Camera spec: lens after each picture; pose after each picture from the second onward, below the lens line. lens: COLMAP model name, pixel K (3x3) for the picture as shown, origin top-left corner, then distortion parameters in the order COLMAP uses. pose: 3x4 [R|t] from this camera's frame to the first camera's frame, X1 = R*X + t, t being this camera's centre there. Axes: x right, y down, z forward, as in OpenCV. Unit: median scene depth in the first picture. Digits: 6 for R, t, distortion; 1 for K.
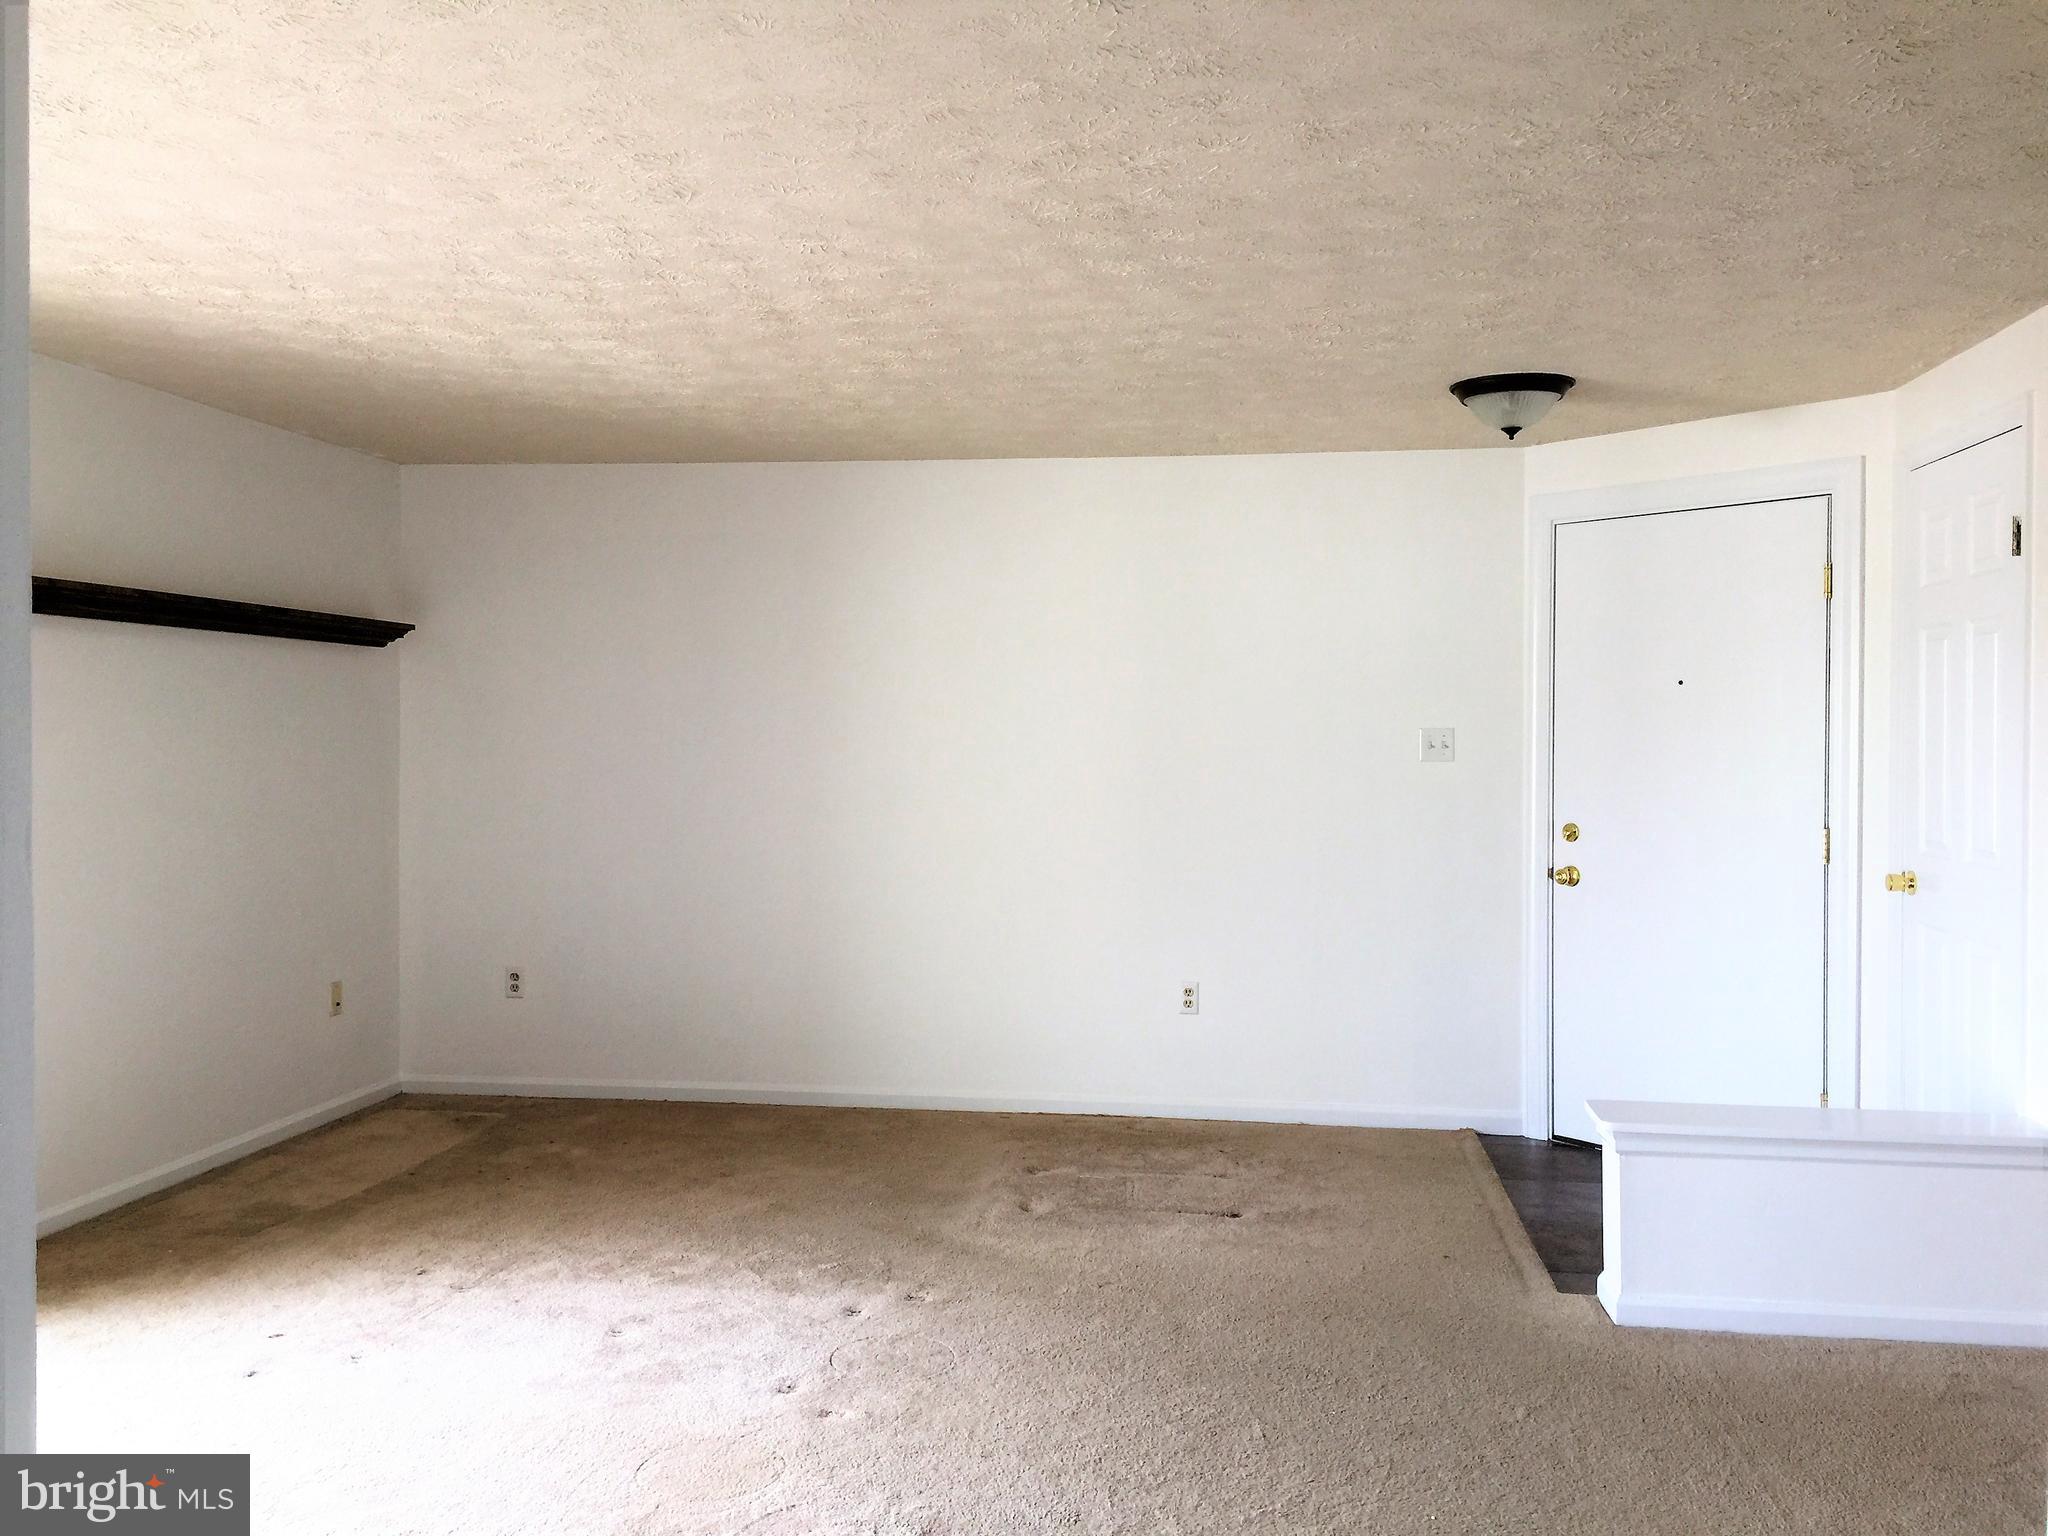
lens RADIAL K [[1744.2, 0, 1018.3], [0, 1744.2, 752.2], [0, 0, 1]] dist [0.077404, -0.127080]
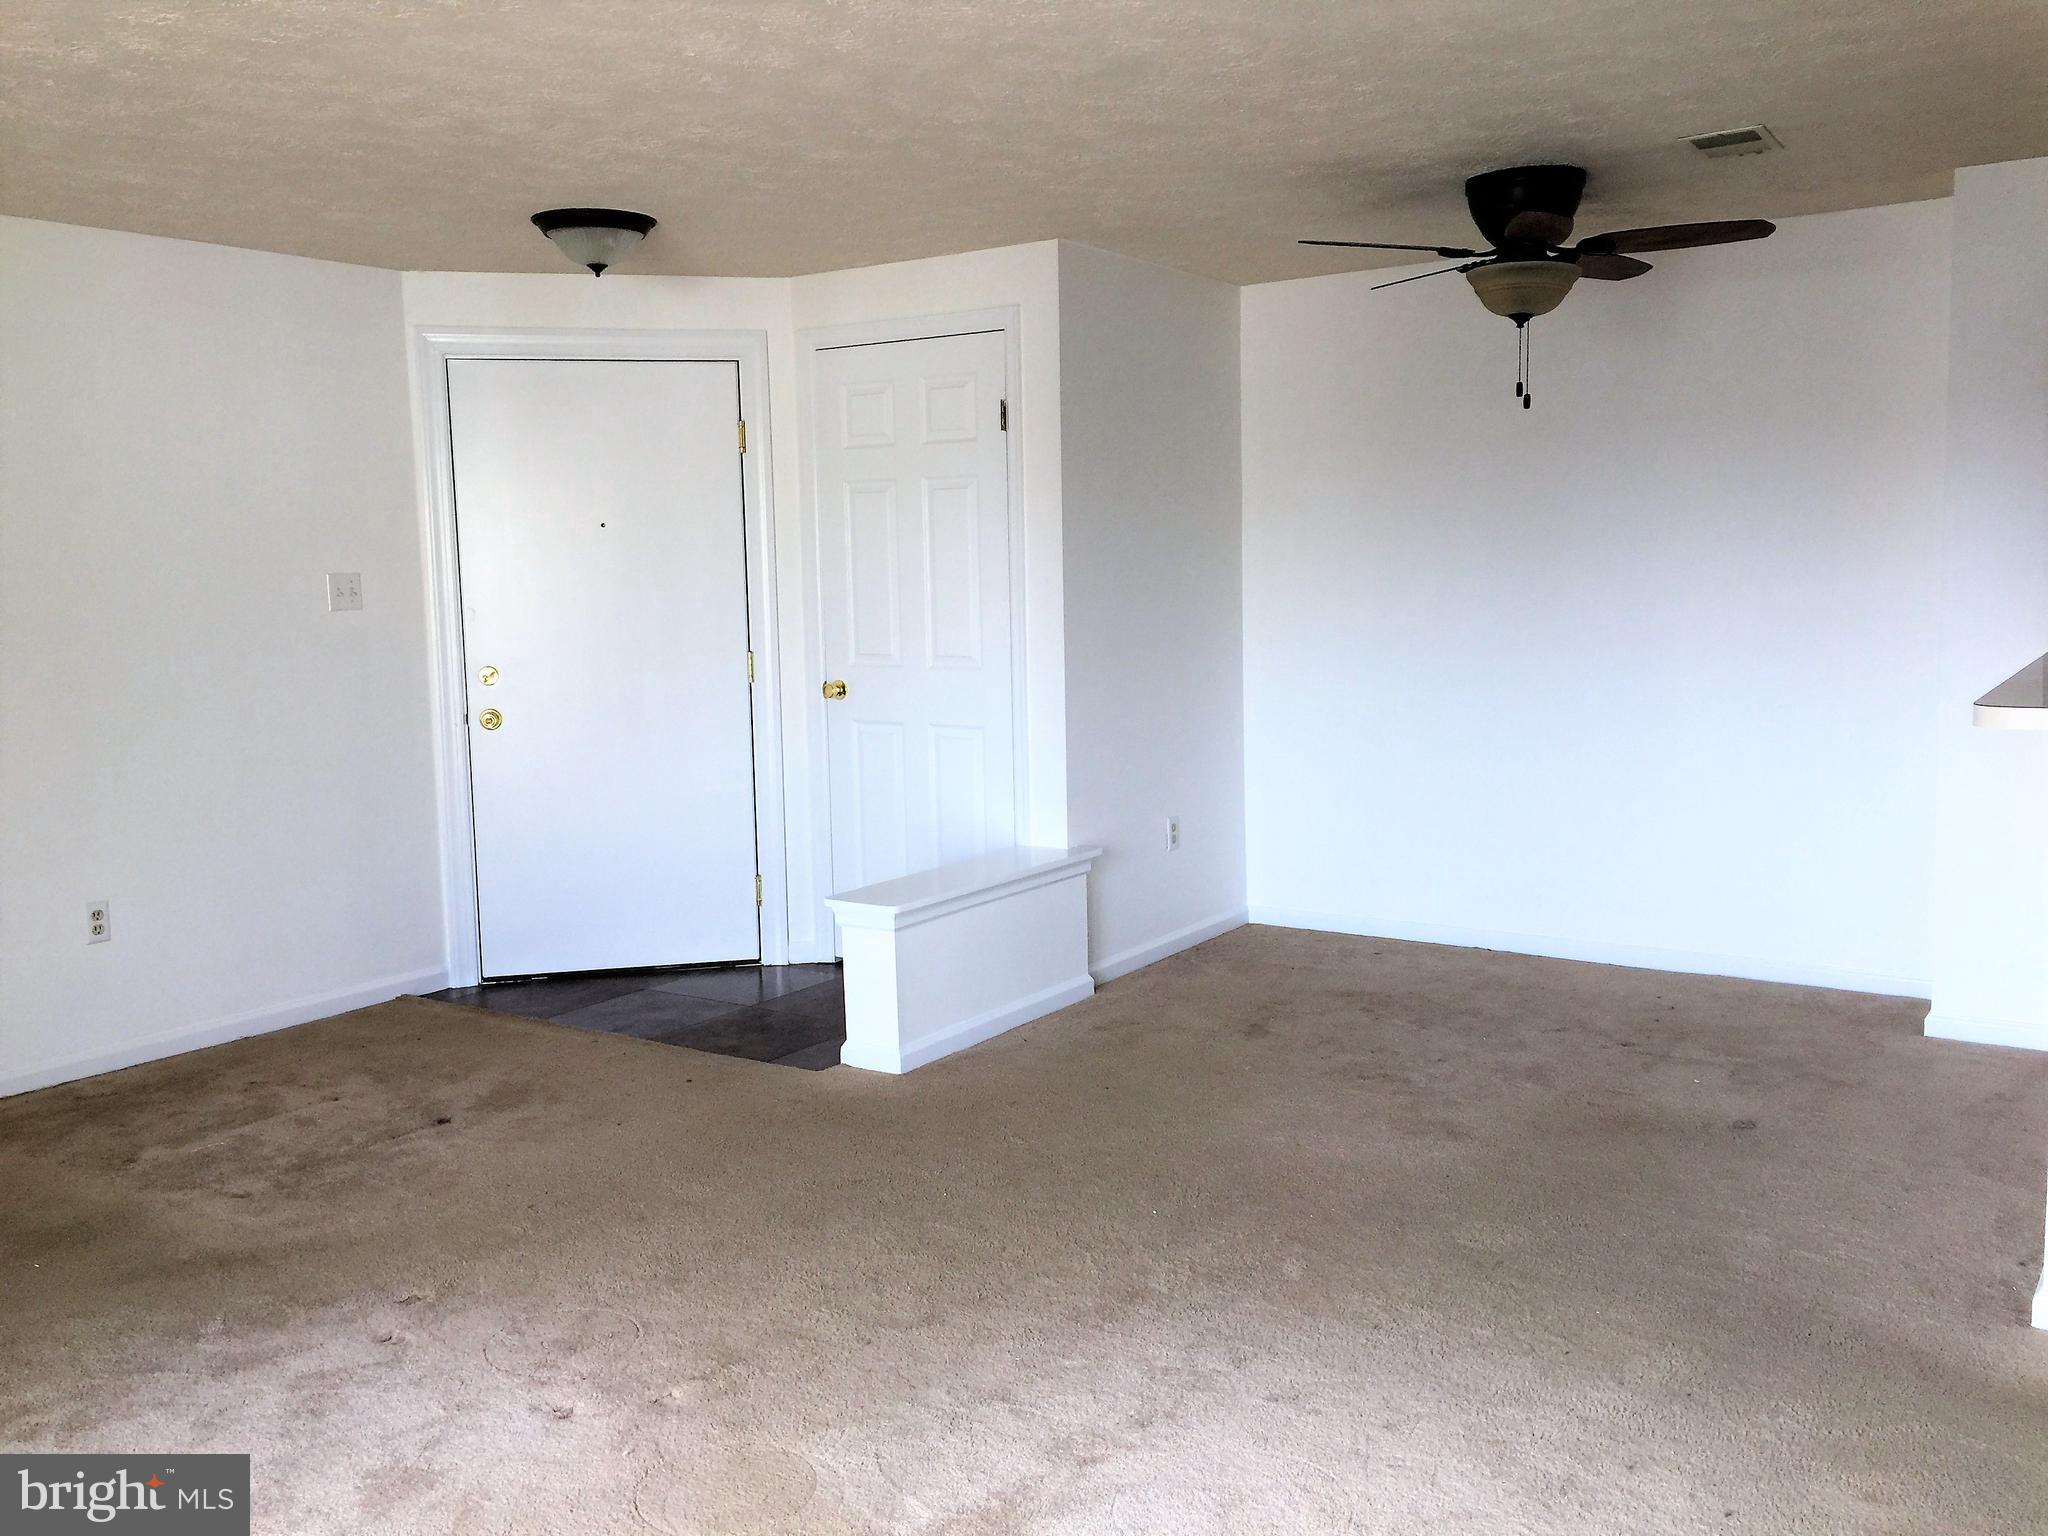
lens RADIAL K [[1744.2, 0, 1018.3], [0, 1744.2, 752.2], [0, 0, 1]] dist [0.077404, -0.127080]
pose [[0.425751, -0.110317, 0.898090, -0.555332], [0.032531, 0.993765, 0.106648, -0.009269], [-0.904255, -0.016190, 0.426685, 0.366837]]
